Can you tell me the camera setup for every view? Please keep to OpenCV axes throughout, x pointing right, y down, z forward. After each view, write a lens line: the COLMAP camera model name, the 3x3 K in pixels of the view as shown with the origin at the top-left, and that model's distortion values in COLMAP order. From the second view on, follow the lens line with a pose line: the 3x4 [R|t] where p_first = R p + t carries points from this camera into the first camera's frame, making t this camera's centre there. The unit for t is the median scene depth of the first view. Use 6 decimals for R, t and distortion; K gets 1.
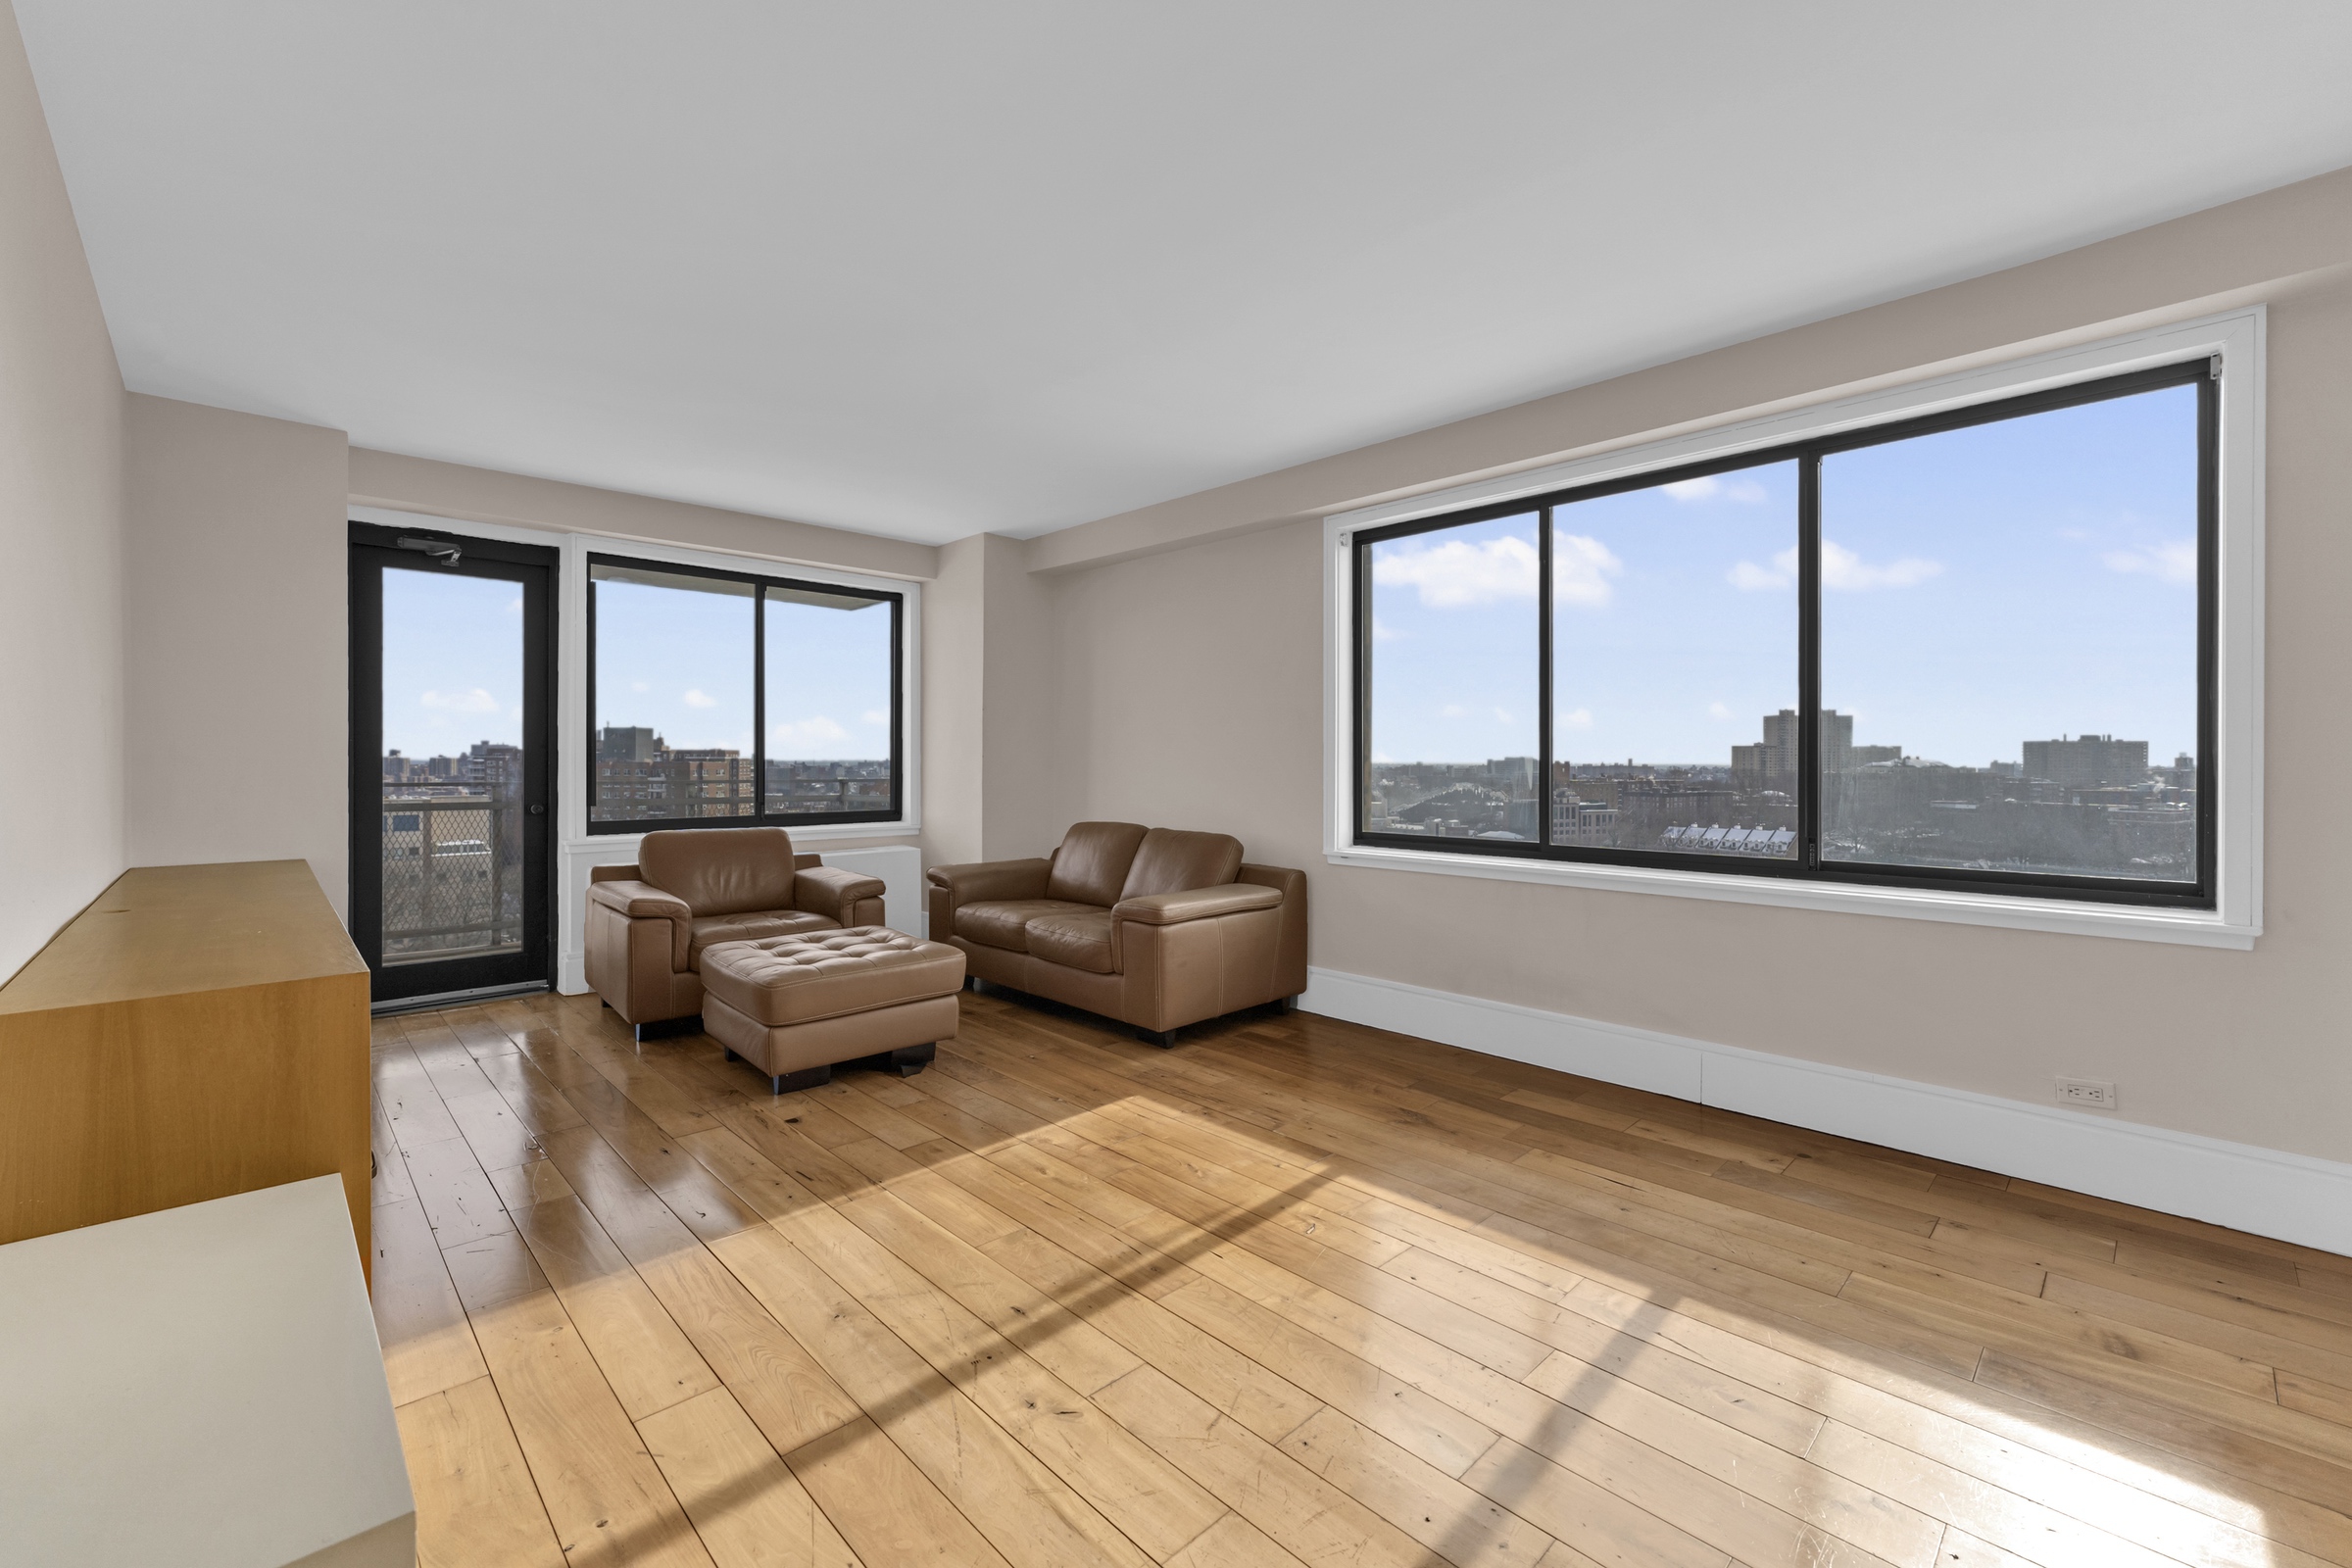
lens RADIAL K [[967.4, 0, 1176.0], [0, 967.4, 784.0], [0, 0, 1]] dist [0.000372, -0.000220]
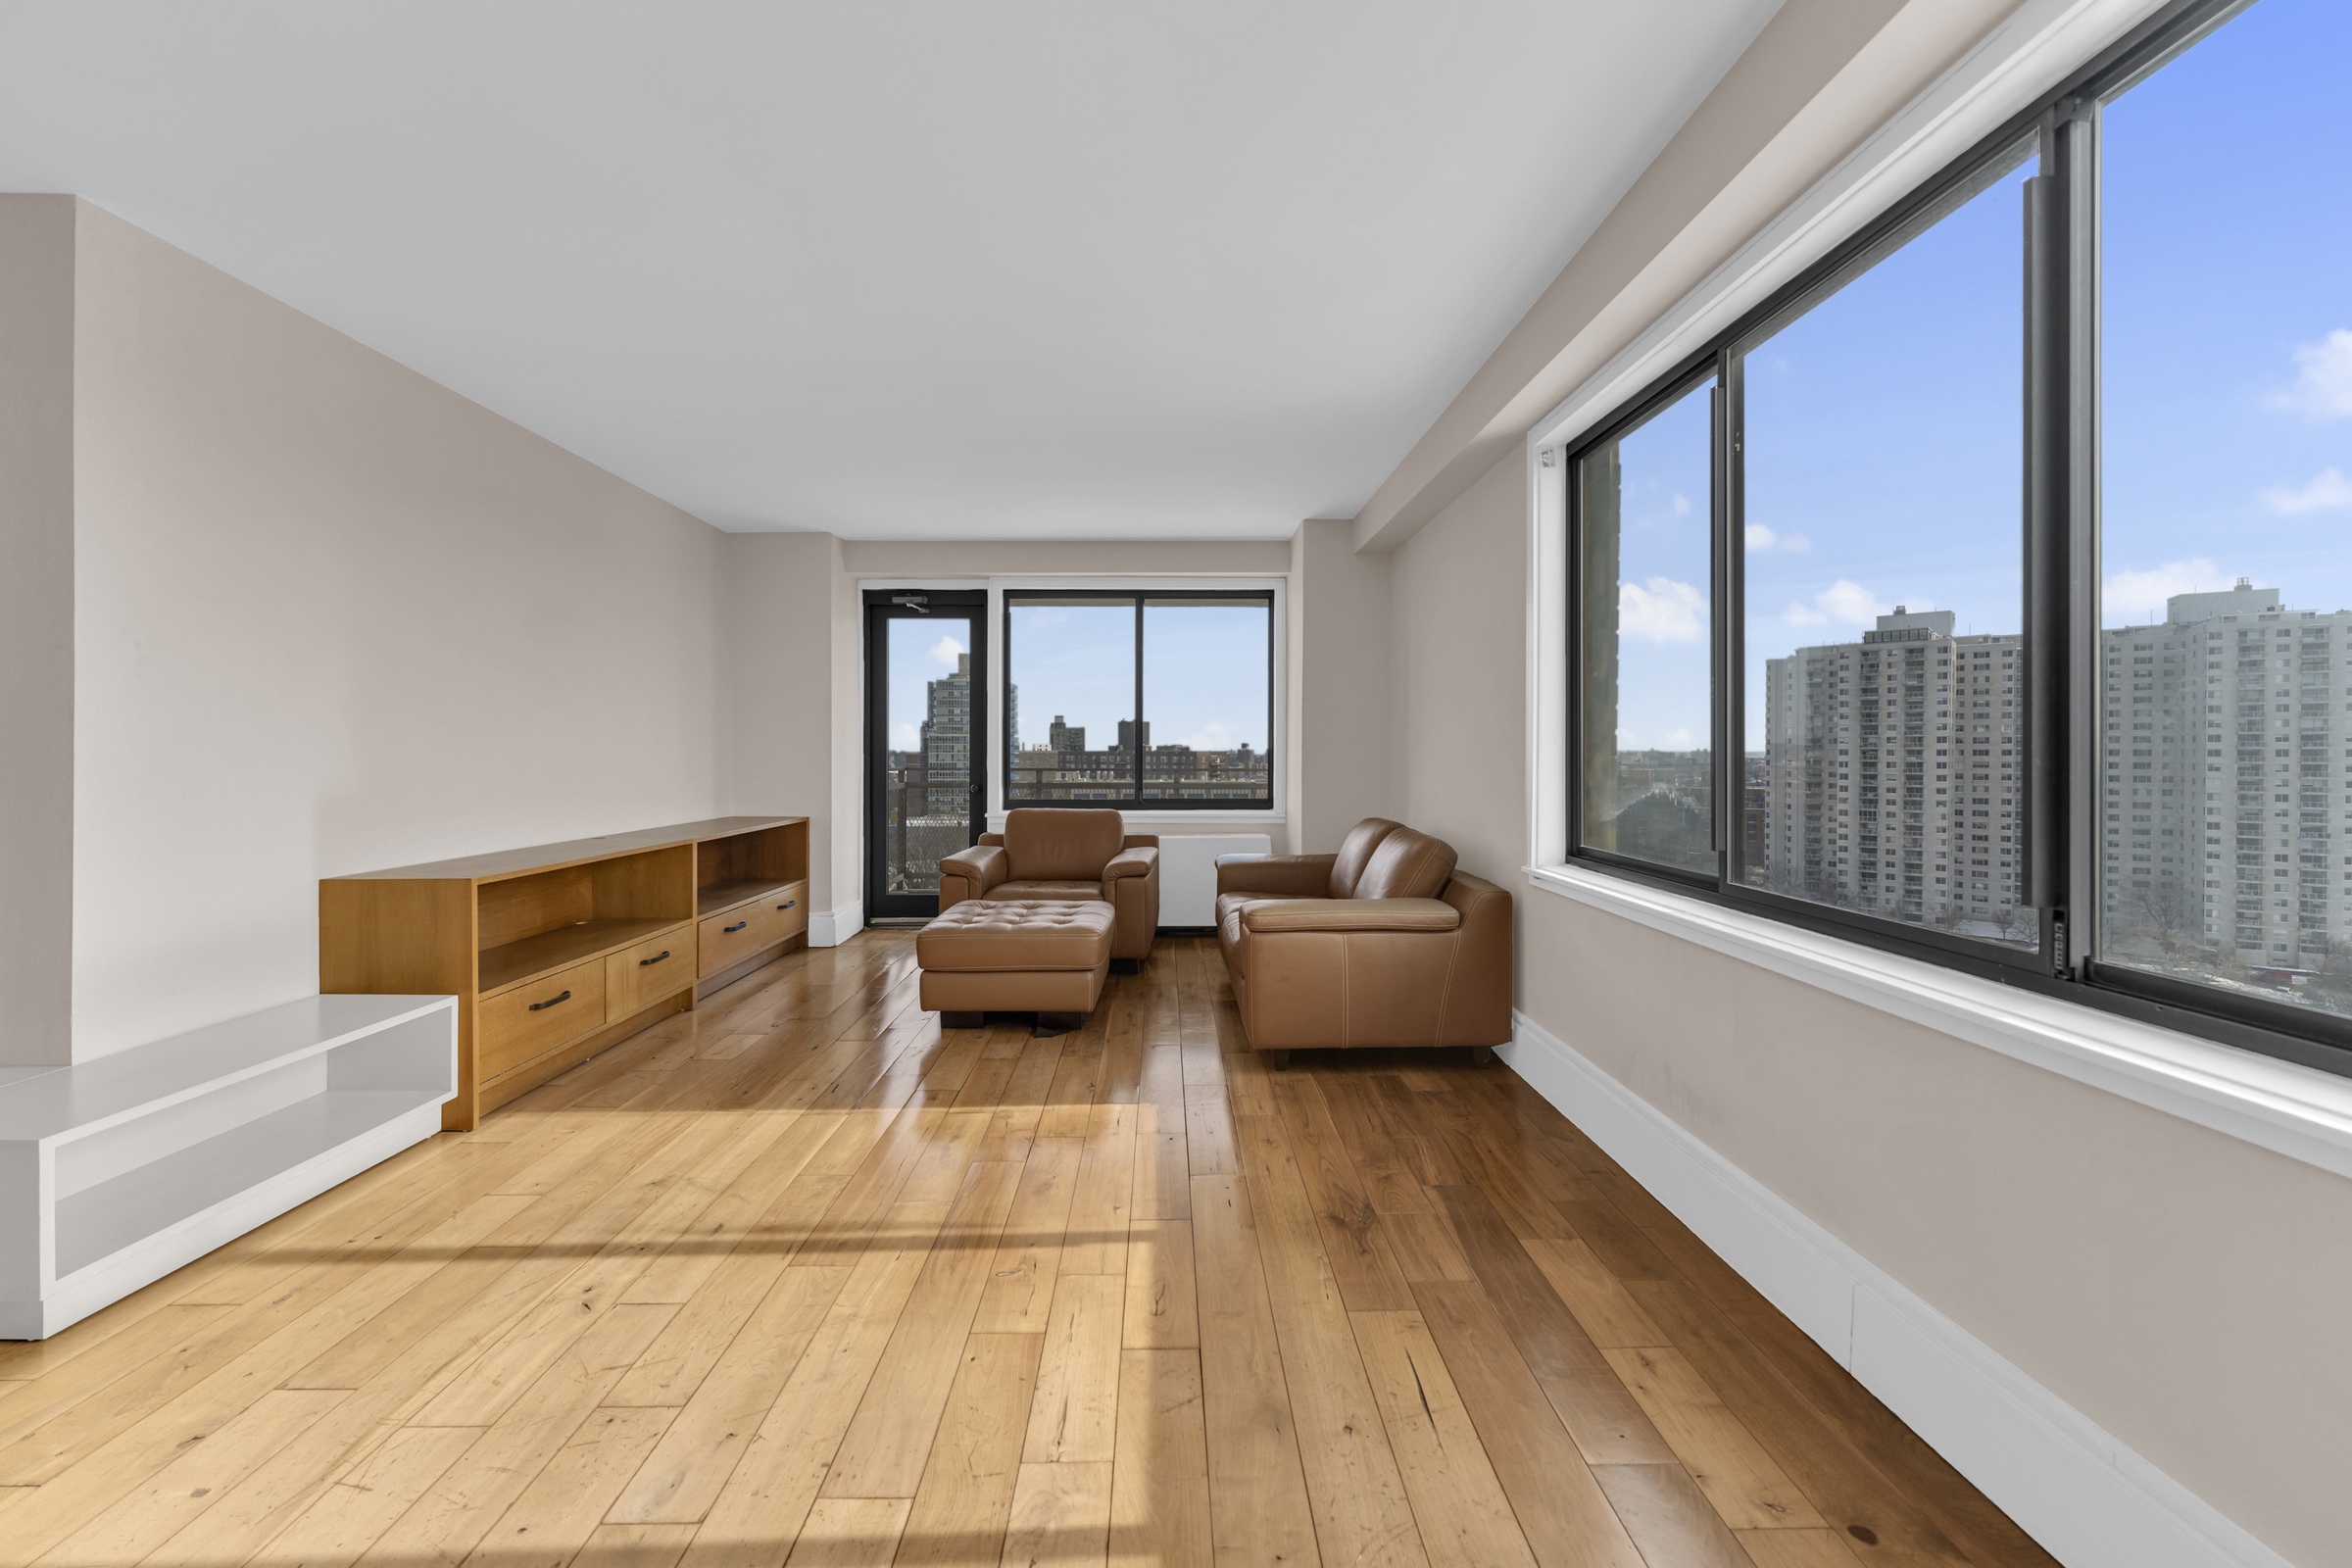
lens RADIAL K [[952.4, 0, 1176.0], [0, 952.4, 784.0], [0, 0, 1]] dist [-0.001094, -0.000057]
pose [[0.727085, 0.021371, -0.686215, 0.694091], [-0.014039, 0.999769, 0.016262, -0.008710], [0.686404, -0.002190, 0.727217, 0.380667]]
